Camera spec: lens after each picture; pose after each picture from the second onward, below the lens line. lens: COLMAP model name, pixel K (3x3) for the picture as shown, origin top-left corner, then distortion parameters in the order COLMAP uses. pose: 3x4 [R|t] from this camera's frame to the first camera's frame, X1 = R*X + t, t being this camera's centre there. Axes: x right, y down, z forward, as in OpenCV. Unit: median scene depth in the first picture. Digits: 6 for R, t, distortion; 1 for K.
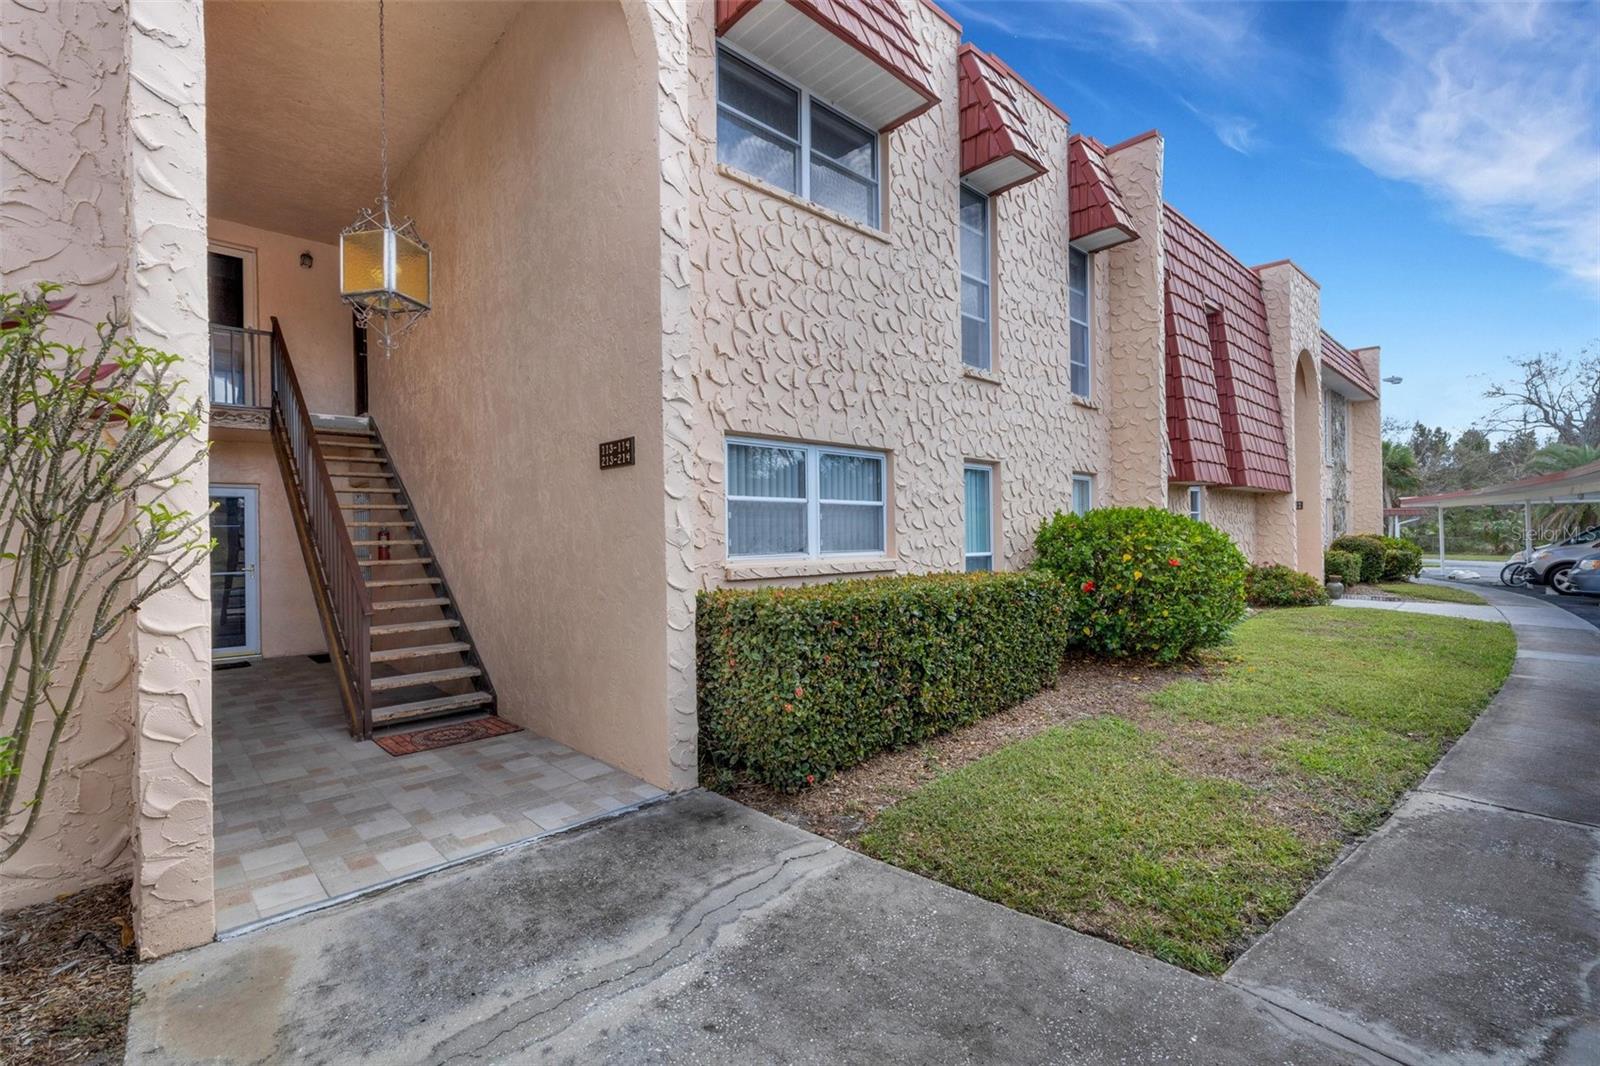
lens RADIAL K [[737.0, 0, 792.0], [0, 737.0, 534.2], [0, 0, 1]] dist [0.000164, 0.000438]
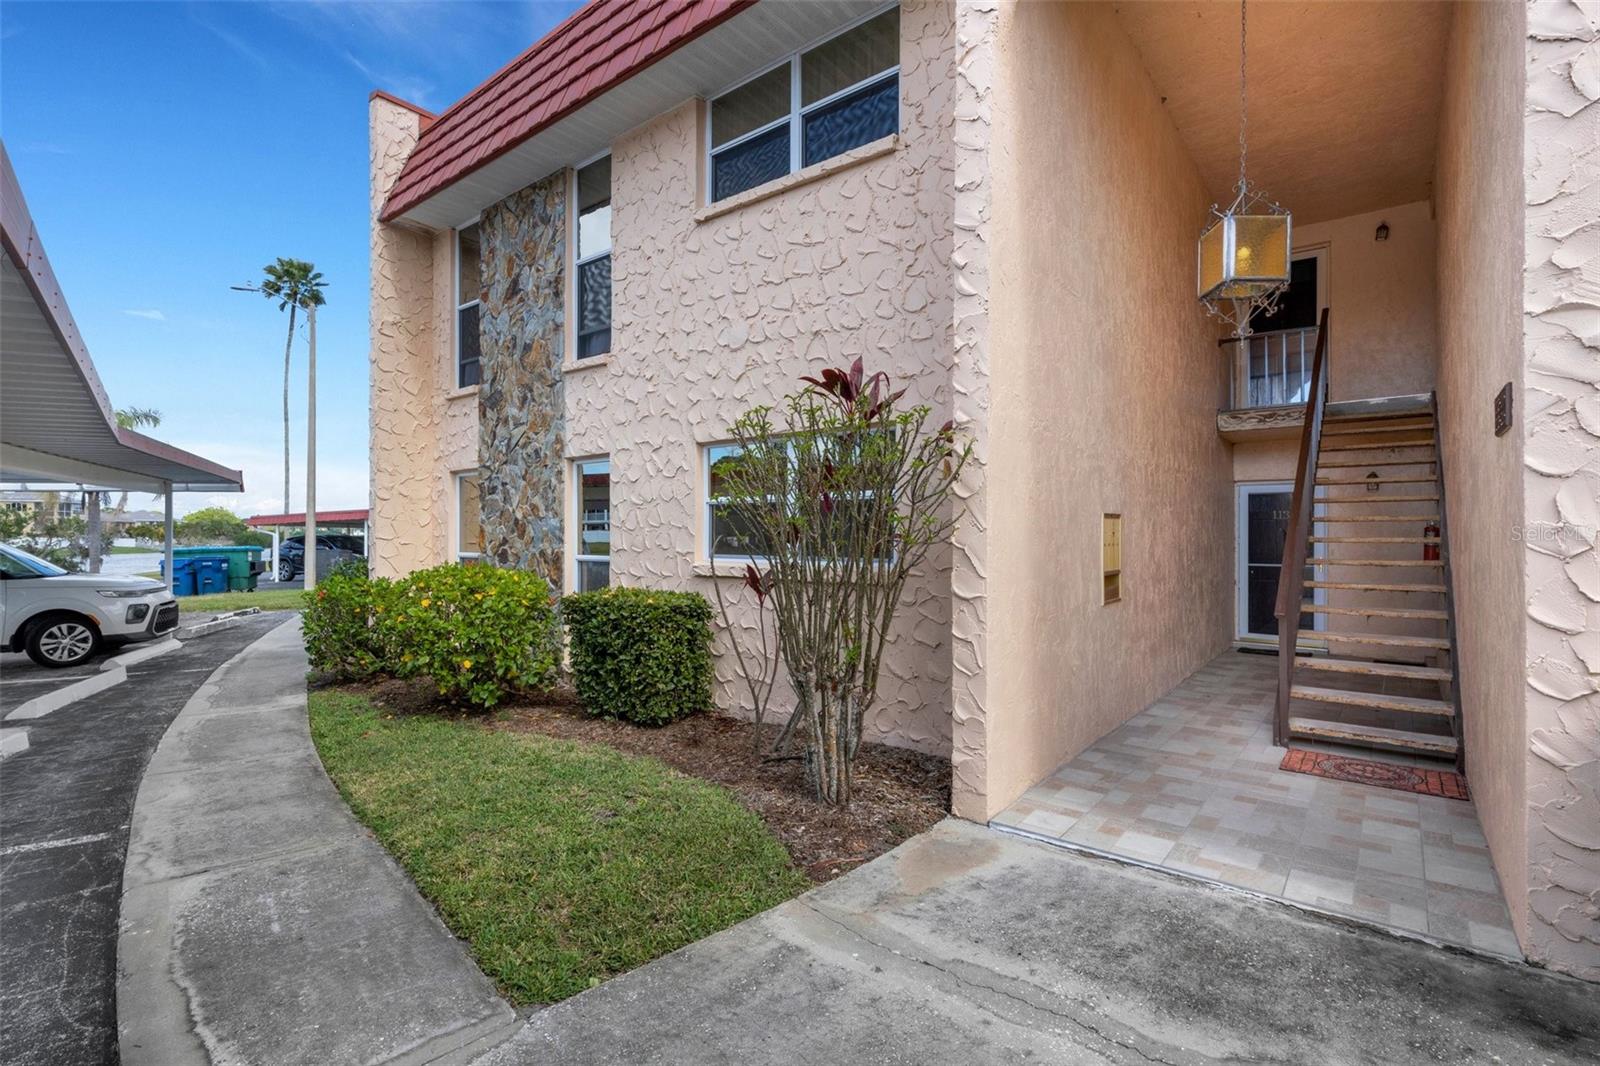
lens RADIAL K [[737.0, 0, 788.8], [0, 737.0, 536.7], [0, 0, 1]] dist [0.000164, 0.000438]
pose [[0.118539, 0.018919, -0.992769, 0.377328], [-0.004785, 0.999818, 0.018482, -0.008653], [0.992938, 0.002560, 0.118608, 0.331839]]
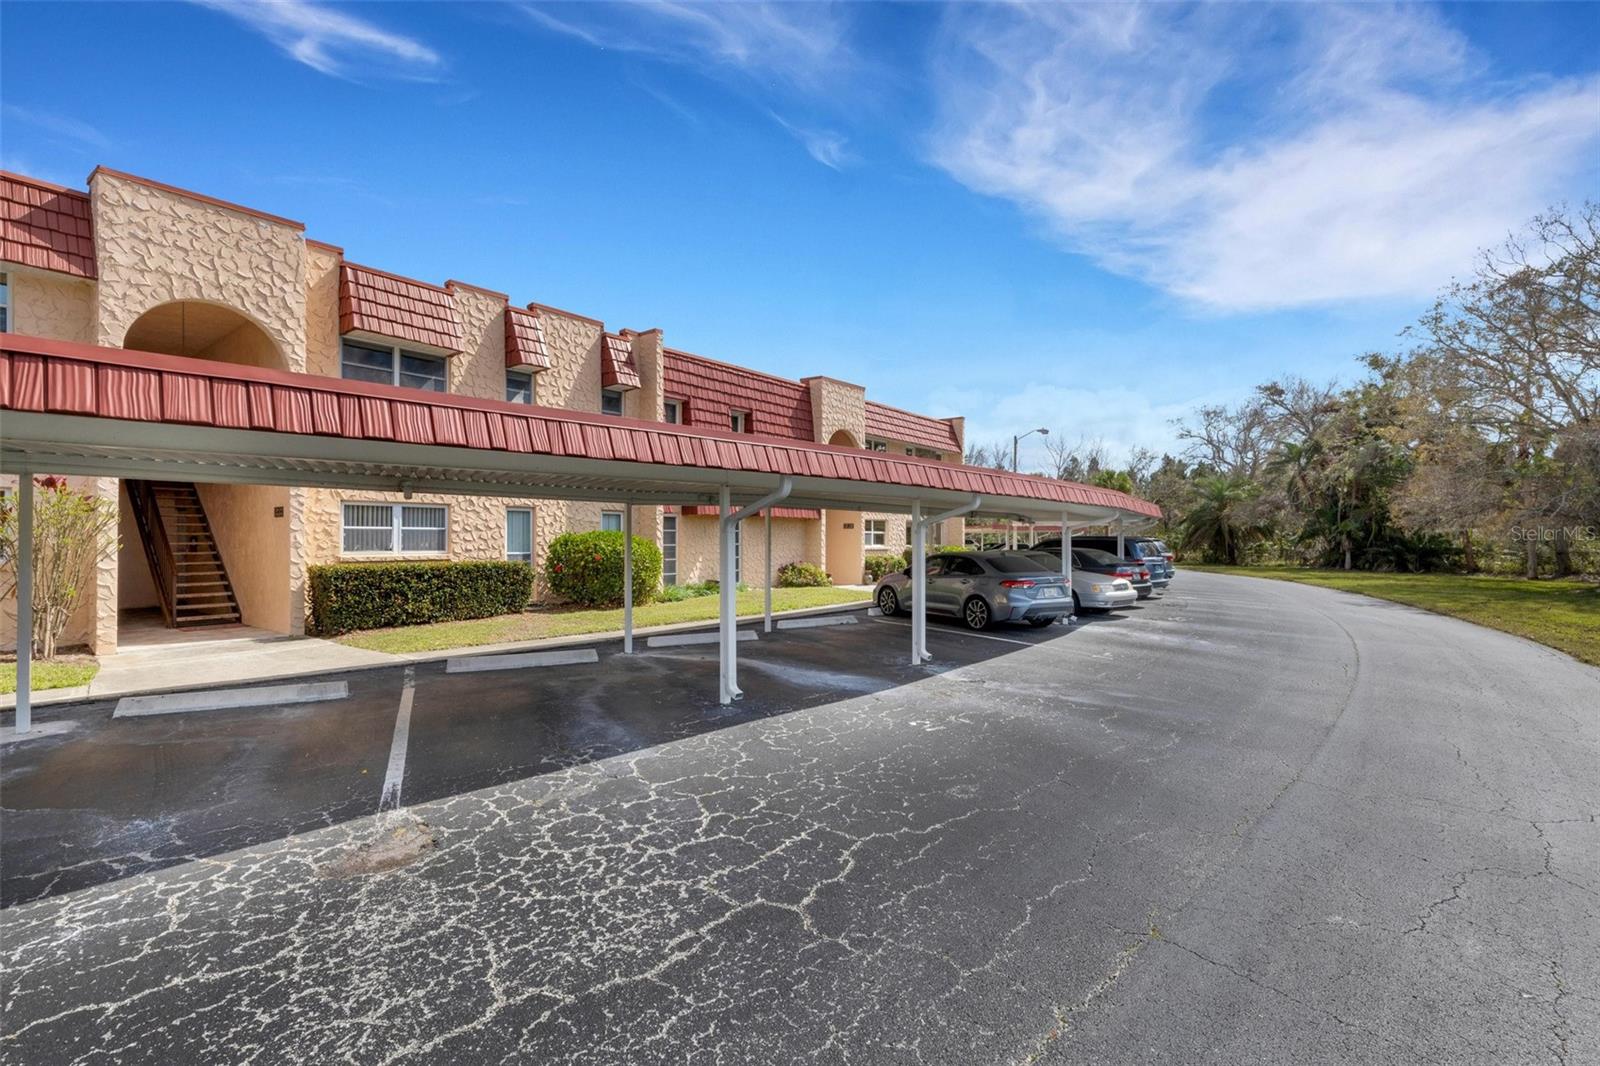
lens RADIAL K [[737.0, 0, 802.1], [0, 737.0, 533.7], [0, 0, 1]] dist [0.000164, 0.000438]
pose [[0.989313, 0.015849, 0.144943, 1.448836], [-0.015345, 0.999872, -0.004595, -0.057936], [-0.144997, 0.002322, 0.989429, -2.211638]]
